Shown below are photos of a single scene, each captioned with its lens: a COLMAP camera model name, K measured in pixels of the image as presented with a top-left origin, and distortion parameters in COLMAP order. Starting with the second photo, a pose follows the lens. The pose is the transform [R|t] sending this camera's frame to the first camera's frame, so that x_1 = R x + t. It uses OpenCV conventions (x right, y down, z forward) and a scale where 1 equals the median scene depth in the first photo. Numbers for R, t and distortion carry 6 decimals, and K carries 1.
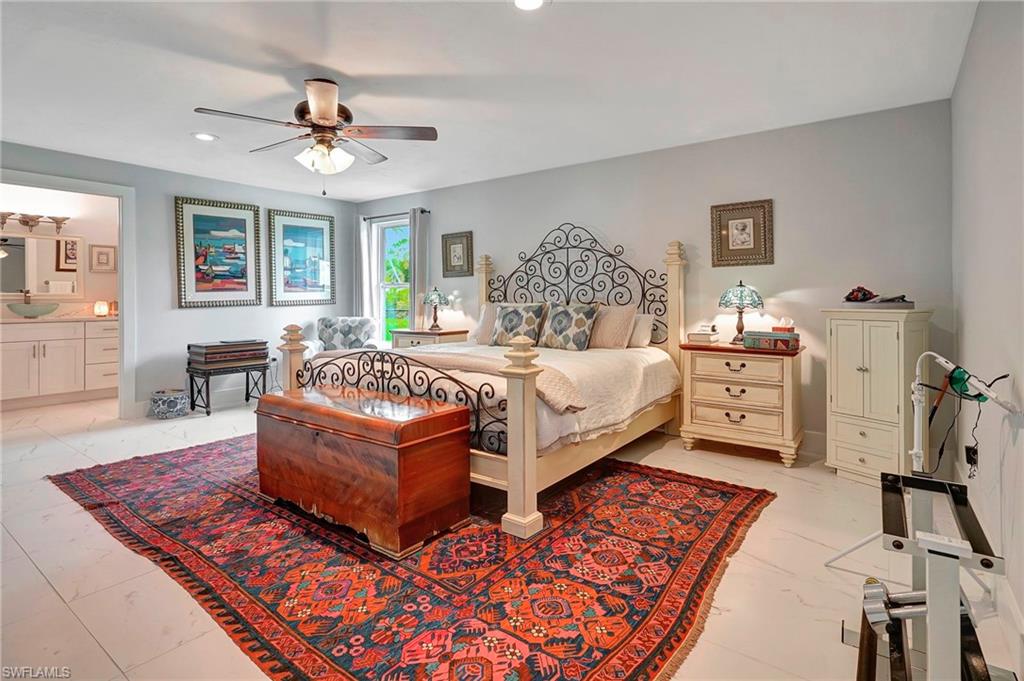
lens RADIAL K [[506.4, 0, 500.1], [0, 506.4, 300.5], [0, 0, 1]] dist [-0.007382, -0.000881]
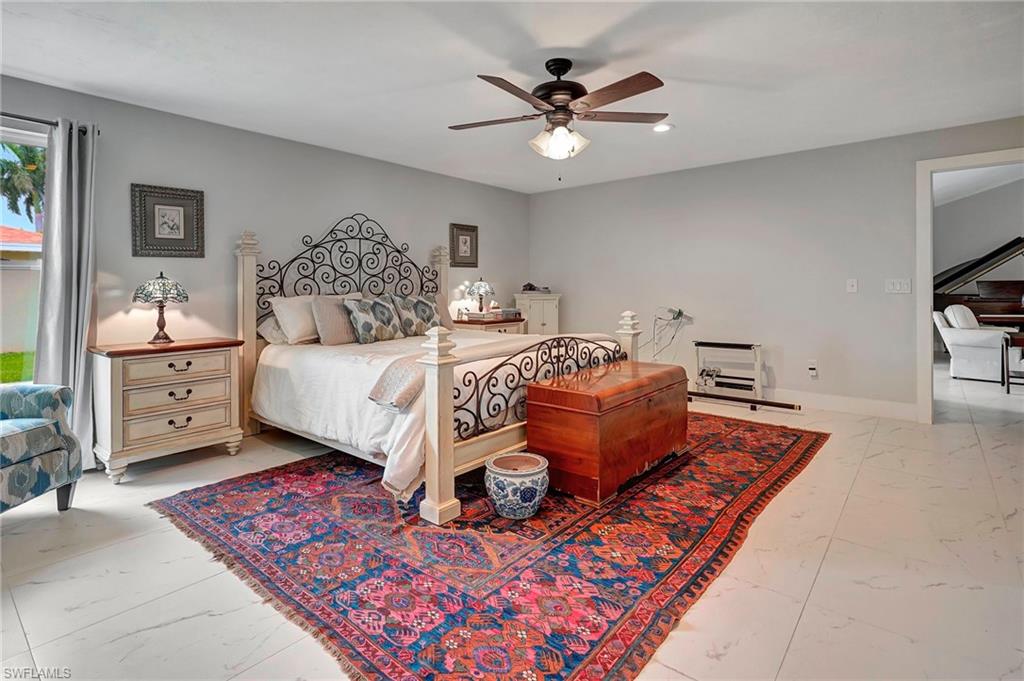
lens RADIAL K [[506.4, 0, 501.2], [0, 506.4, 285.0], [0, 0, 1]] dist [-0.007382, -0.000881]
pose [[0.068335, 0.009704, 0.997615, -1.225226], [0.011066, 0.999884, -0.010484, -0.000567], [-0.997601, 0.011756, 0.068220, 0.976621]]
